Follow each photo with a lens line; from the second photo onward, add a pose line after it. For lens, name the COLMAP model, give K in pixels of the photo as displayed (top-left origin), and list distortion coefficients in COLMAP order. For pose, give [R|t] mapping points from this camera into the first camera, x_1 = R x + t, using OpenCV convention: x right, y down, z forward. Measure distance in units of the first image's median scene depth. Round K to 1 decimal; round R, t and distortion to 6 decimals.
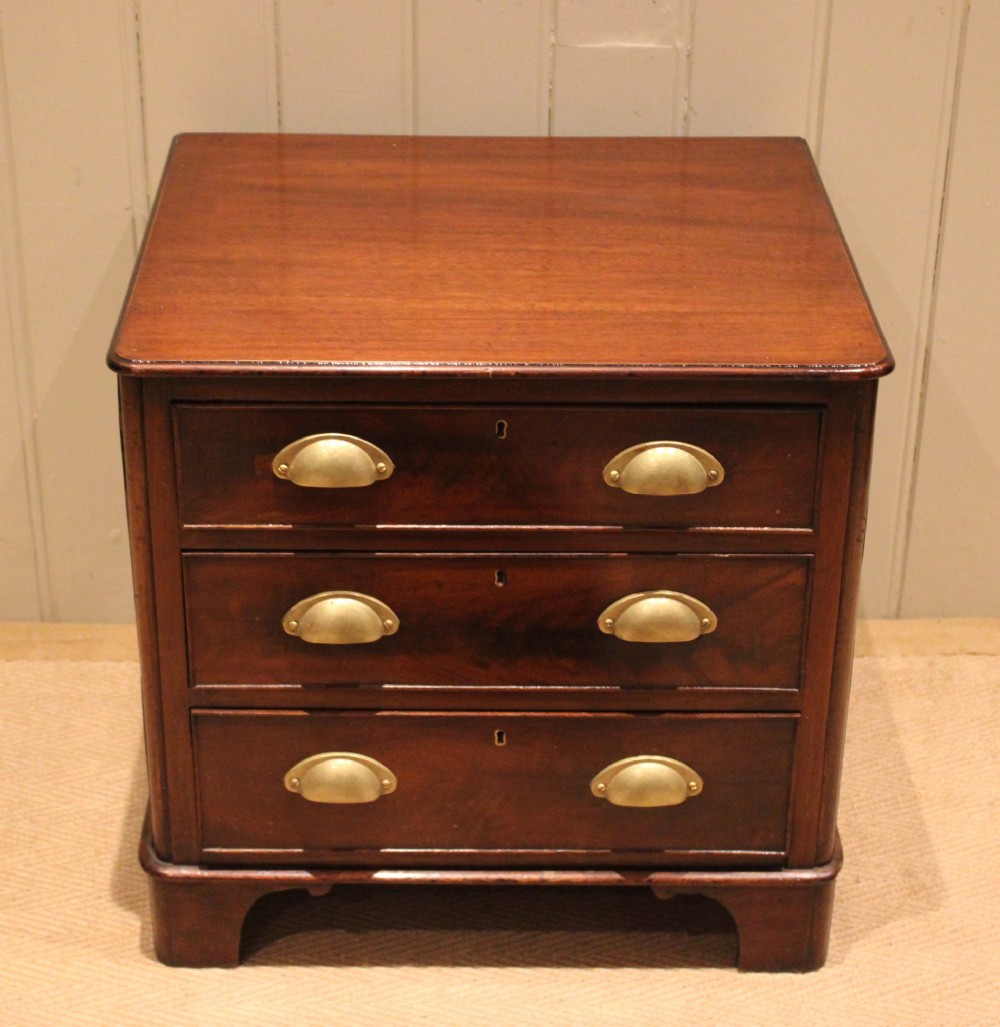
lens RADIAL K [[2372.8, 0, 436.2], [0, 2372.8, 513.0], [0, 0, 1]] dist [-0.004530, -0.228665]
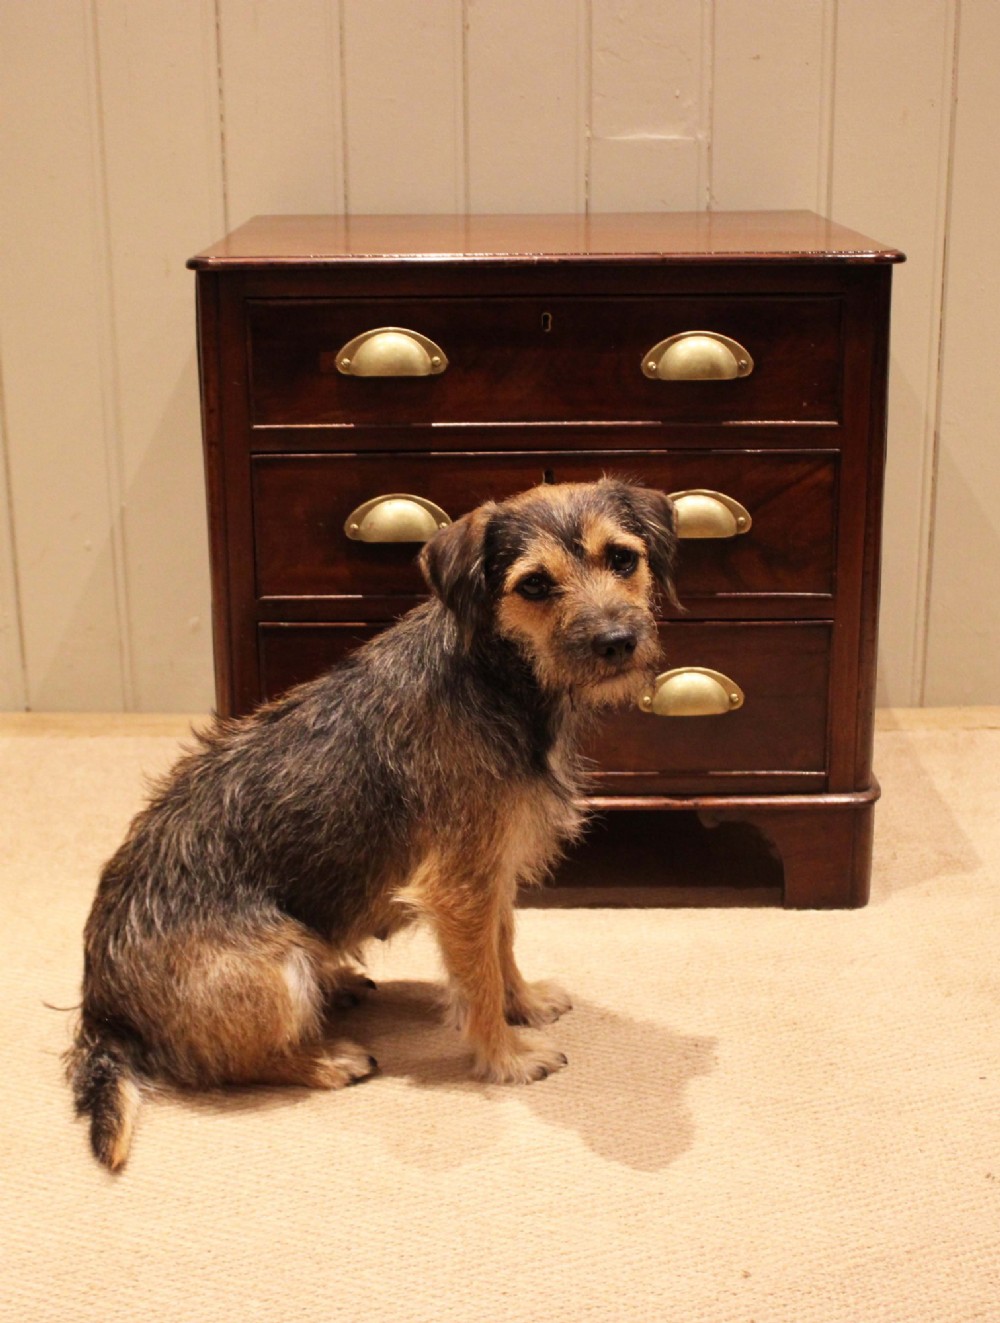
lens RADIAL K [[2115.2, 0, 404.8], [0, 2115.2, 717.9], [0, 0, 1]] dist [-0.102930, 0.060260]
pose [[0.999143, -0.008292, -0.040562, 0.000235], [0.000300, 0.981160, -0.193194, 0.296827], [0.041400, 0.193016, 0.980322, 0.078221]]
